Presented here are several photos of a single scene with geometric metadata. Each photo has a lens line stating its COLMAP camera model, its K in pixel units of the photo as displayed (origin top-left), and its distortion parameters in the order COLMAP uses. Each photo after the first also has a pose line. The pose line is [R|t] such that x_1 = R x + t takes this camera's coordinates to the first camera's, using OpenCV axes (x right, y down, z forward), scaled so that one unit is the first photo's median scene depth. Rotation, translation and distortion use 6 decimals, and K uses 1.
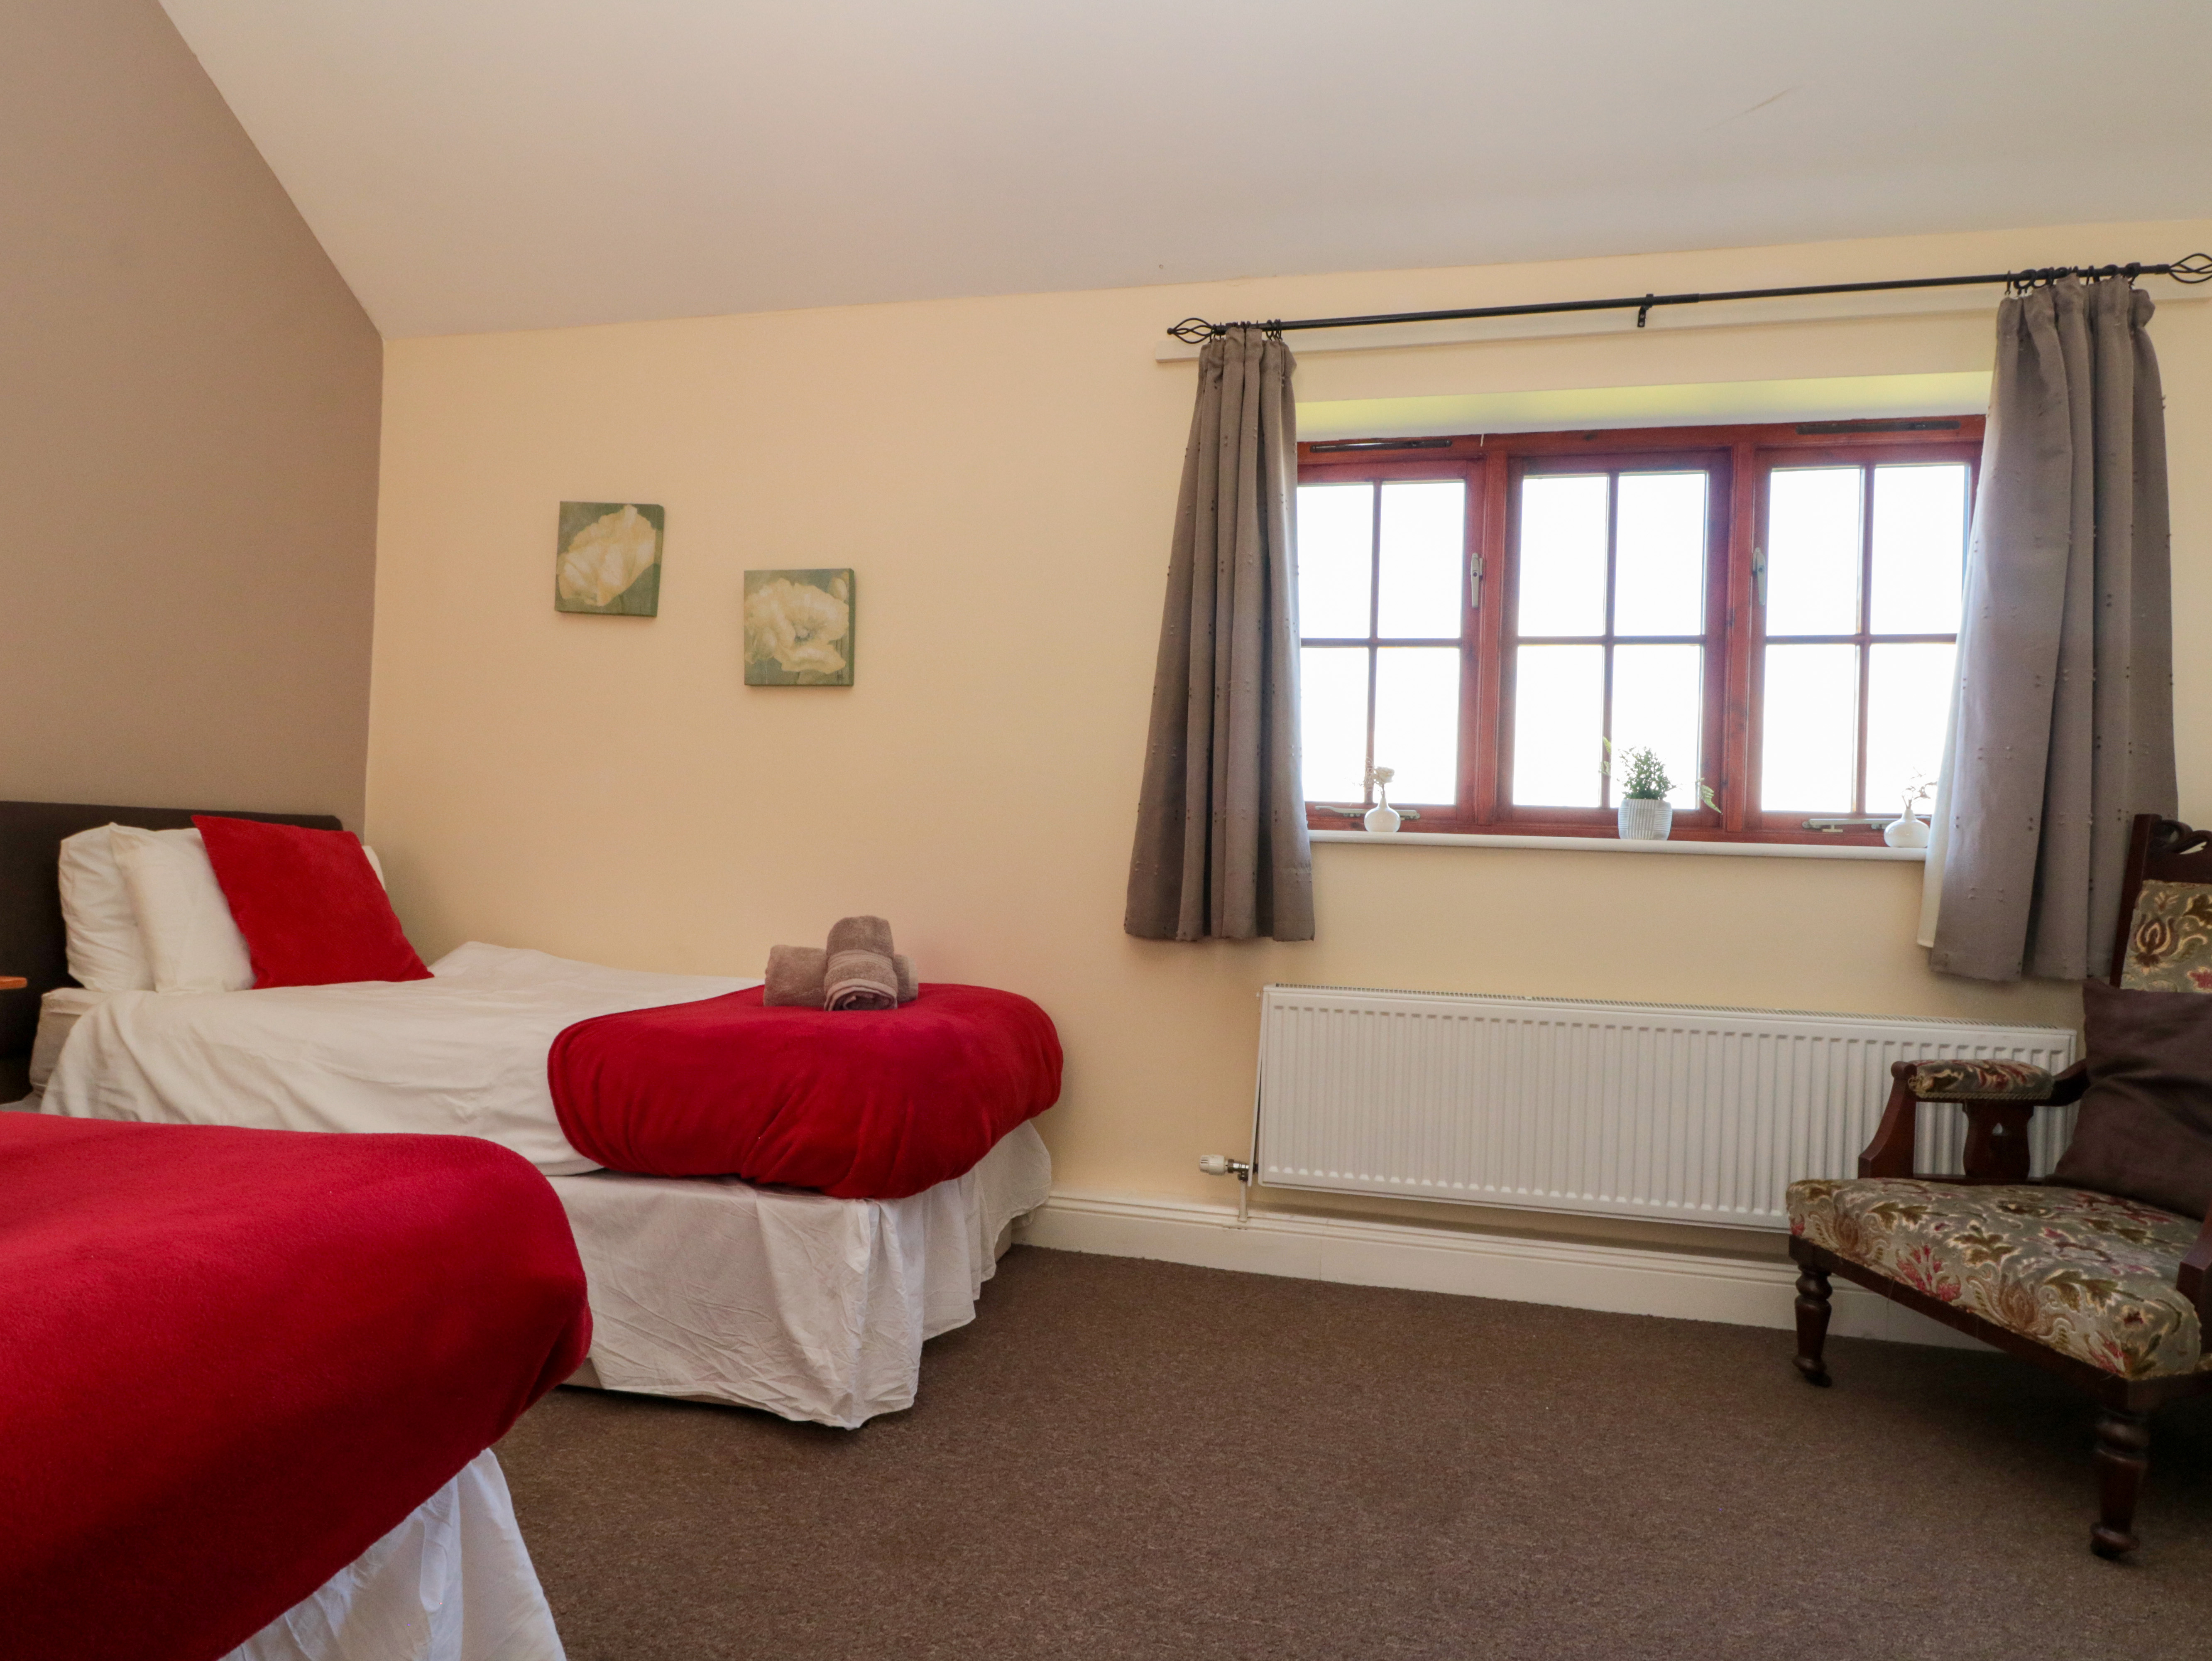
lens RADIAL K [[1152.7, 0, 1125.2], [0, 1152.7, 832.4], [0, 0, 1]] dist [0.000594, -0.011664]
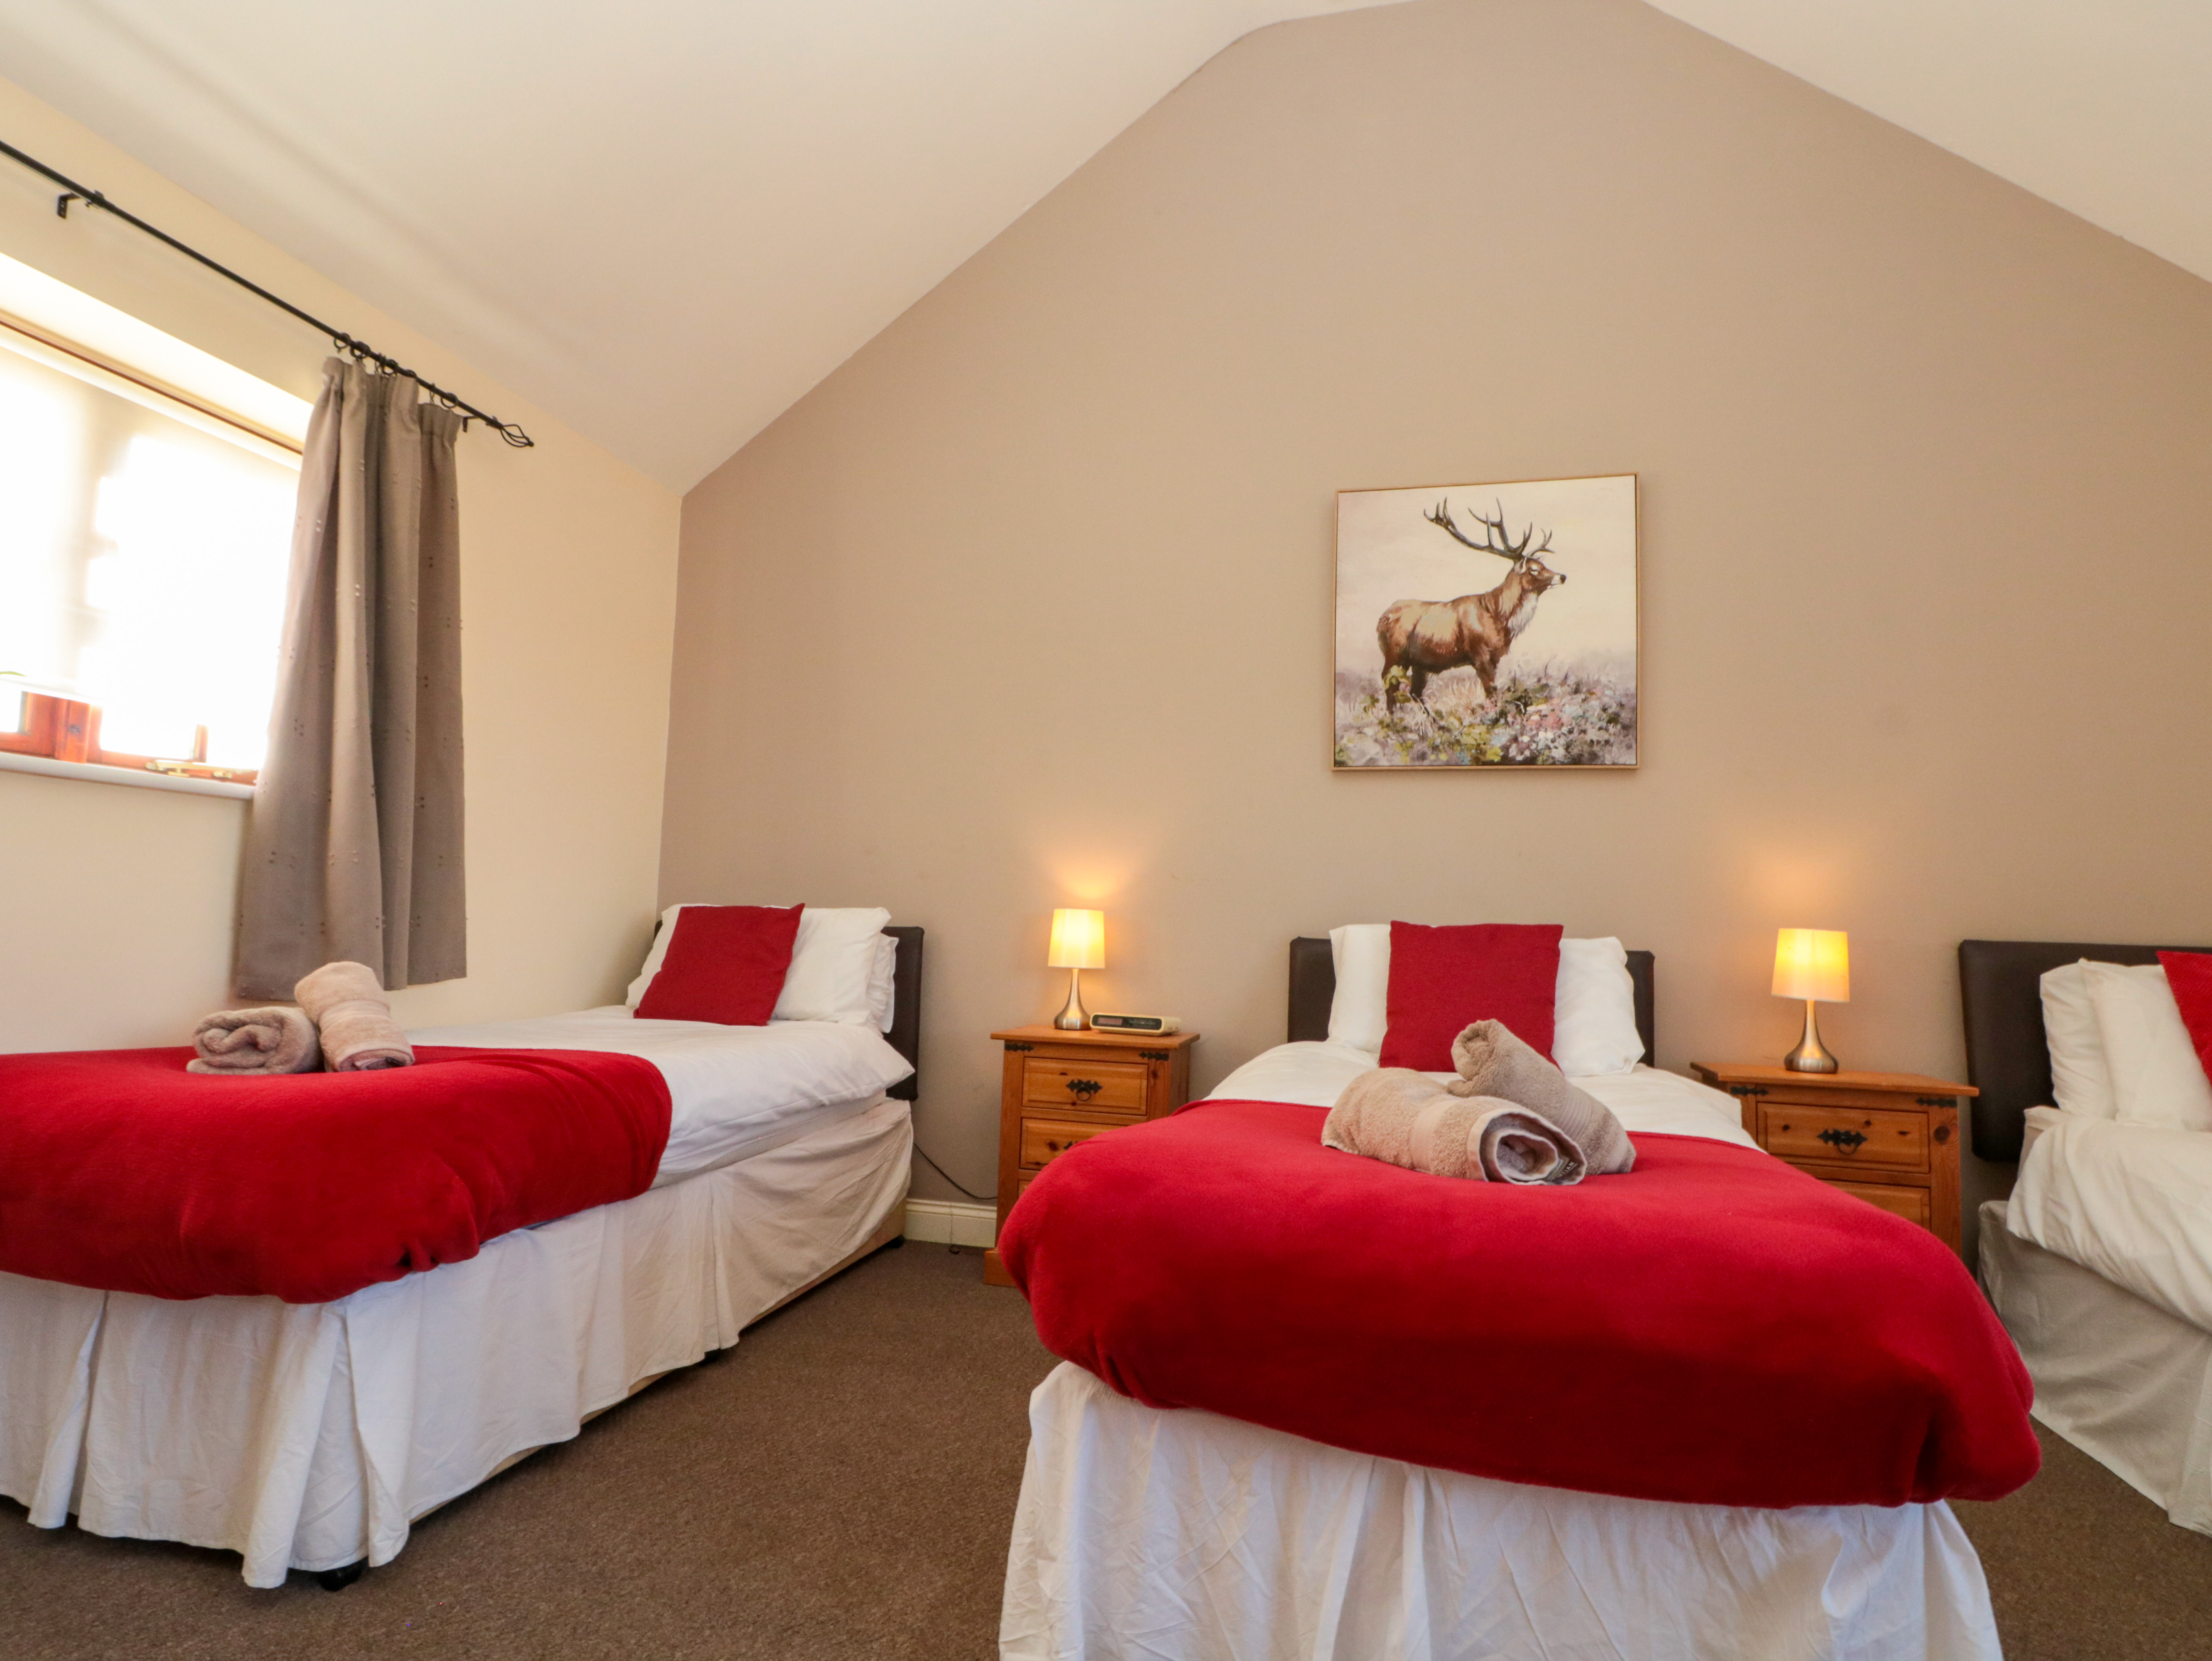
lens RADIAL K [[1135.1, 0, 1100.8], [0, 1135.1, 838.4], [0, 0, 1]] dist [0.009424, -0.020010]
pose [[-0.027908, -0.105603, -0.994017, 0.182725], [-0.026440, 0.994134, -0.104873, 0.012593], [0.999261, 0.023355, -0.030537, 0.083340]]
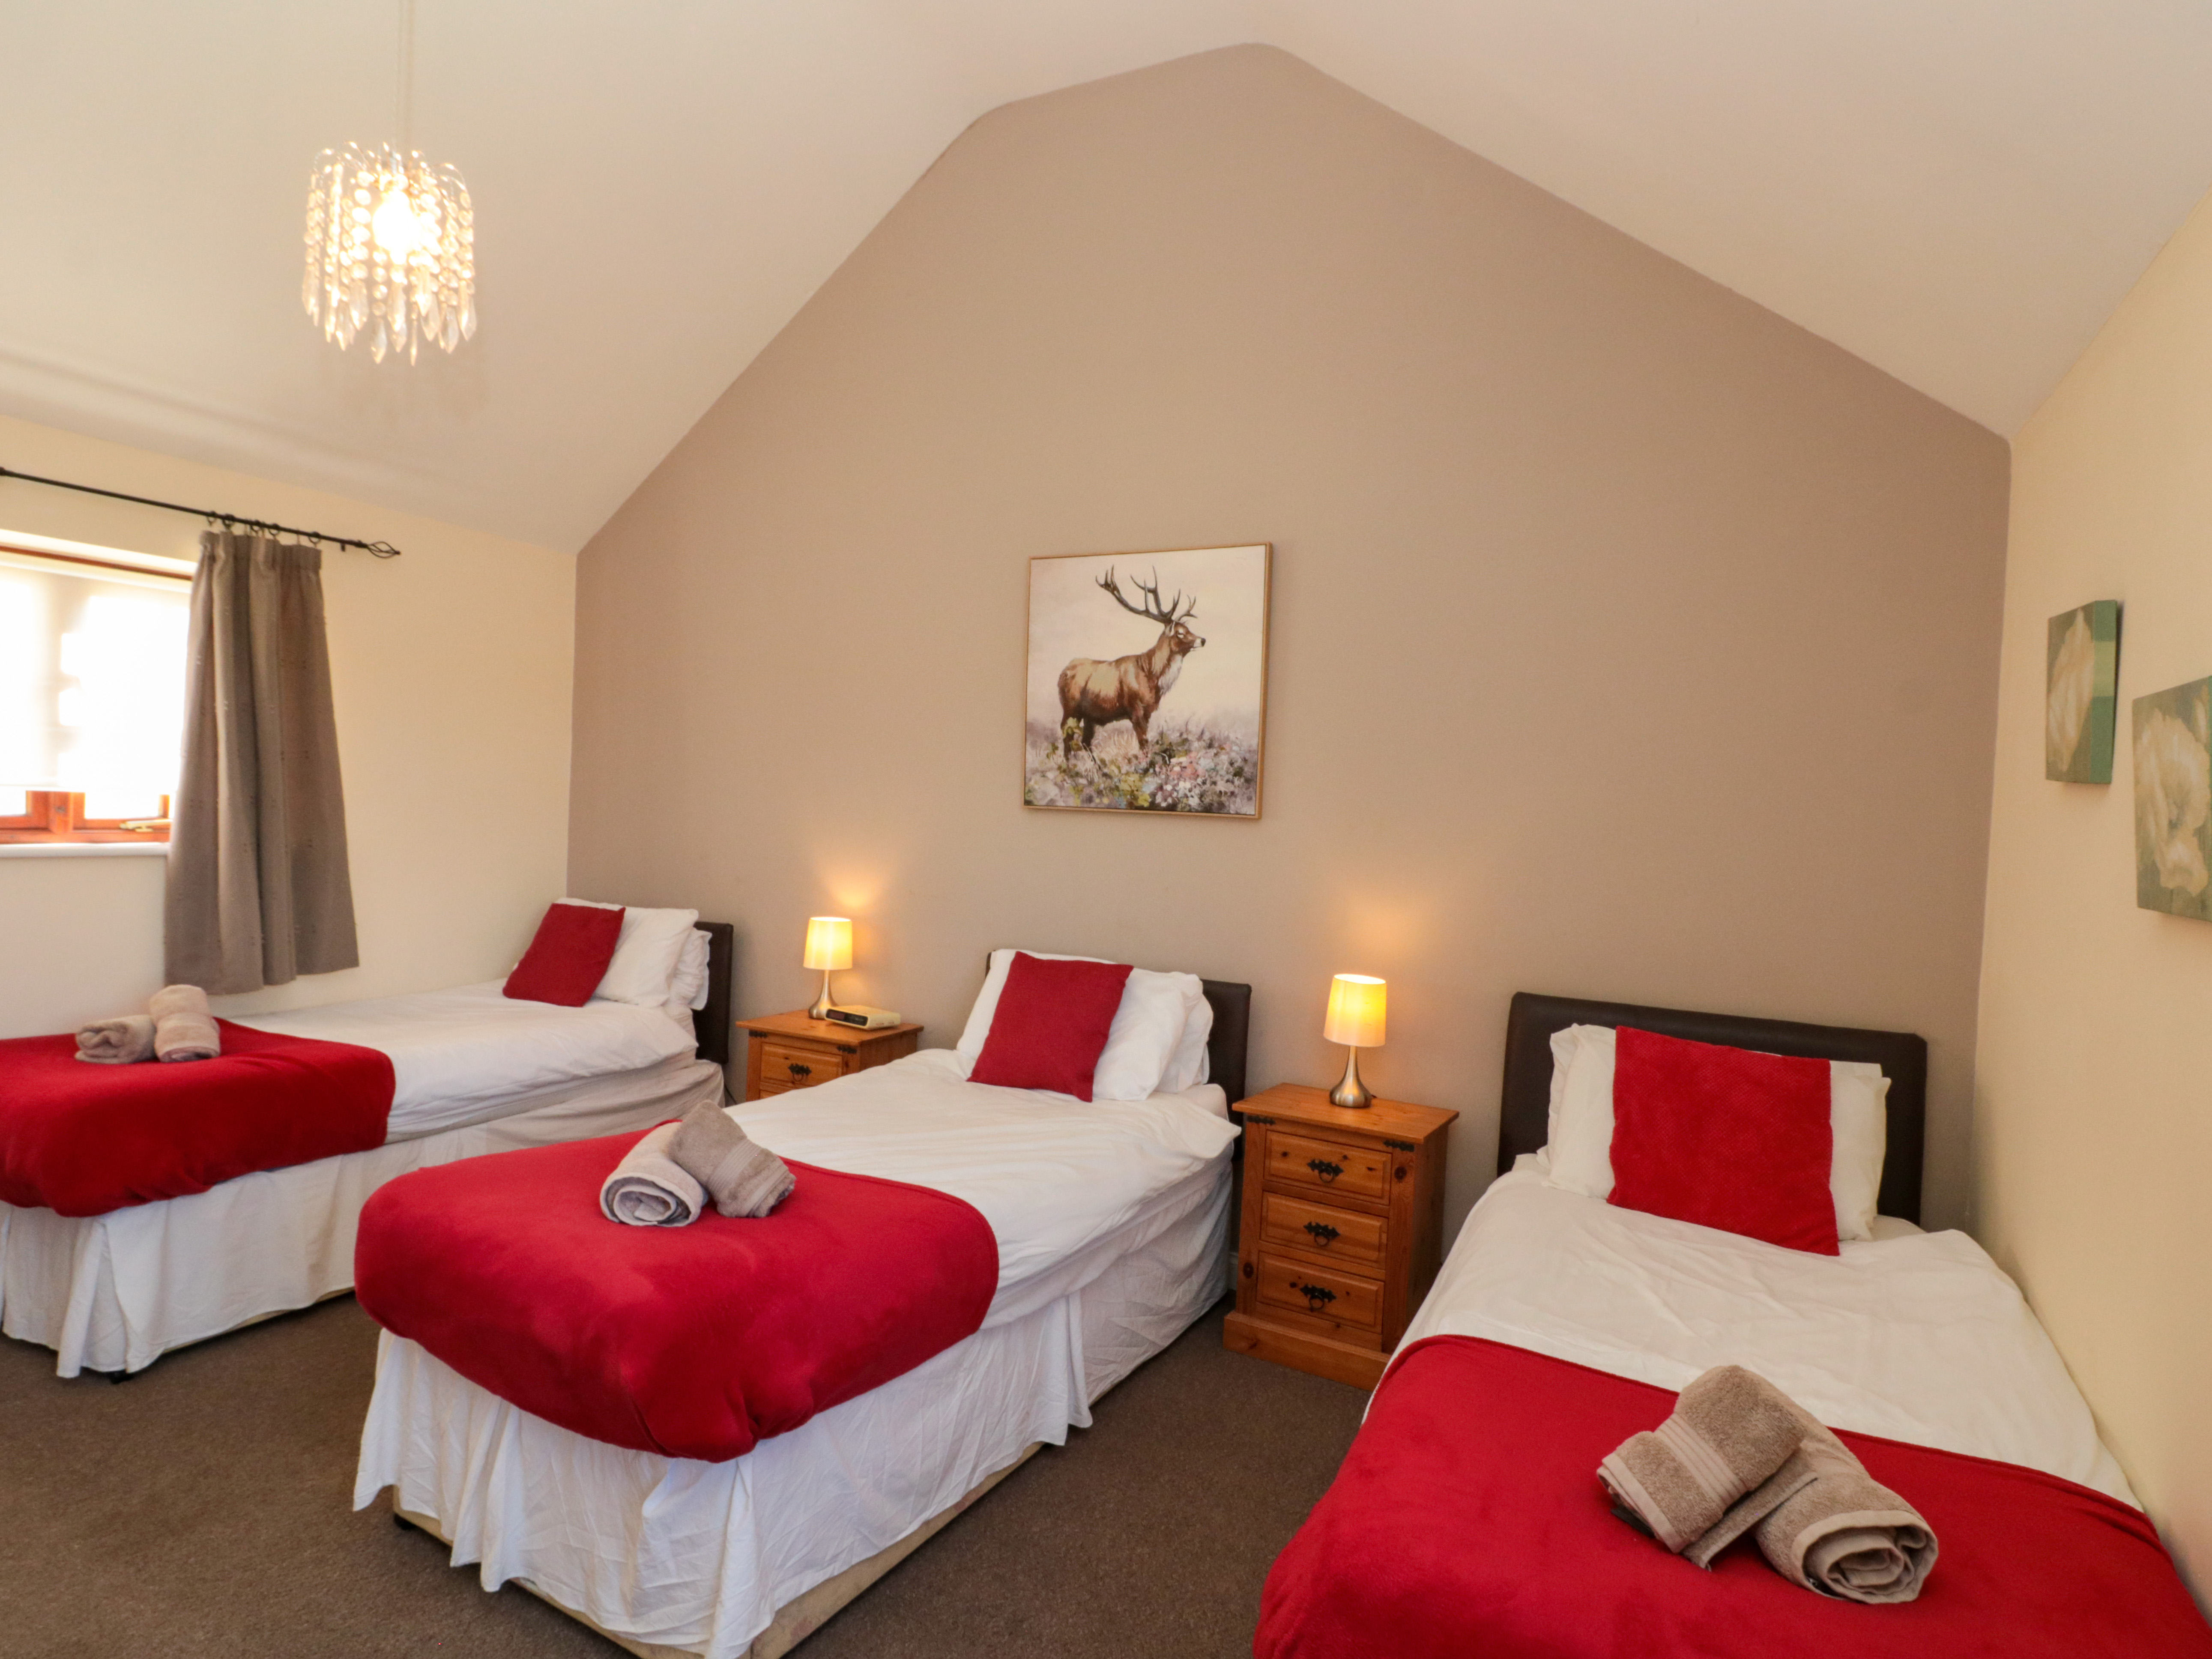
lens RADIAL K [[1167.9, 0, 1104.4], [0, 1167.9, 834.2], [0, 0, 1]] dist [0.002143, -0.012498]
pose [[-0.244646, -0.011342, -0.969546, 0.329500], [-0.044996, 0.998987, -0.000333, -0.154047], [0.968568, 0.043544, -0.244909, 0.698226]]
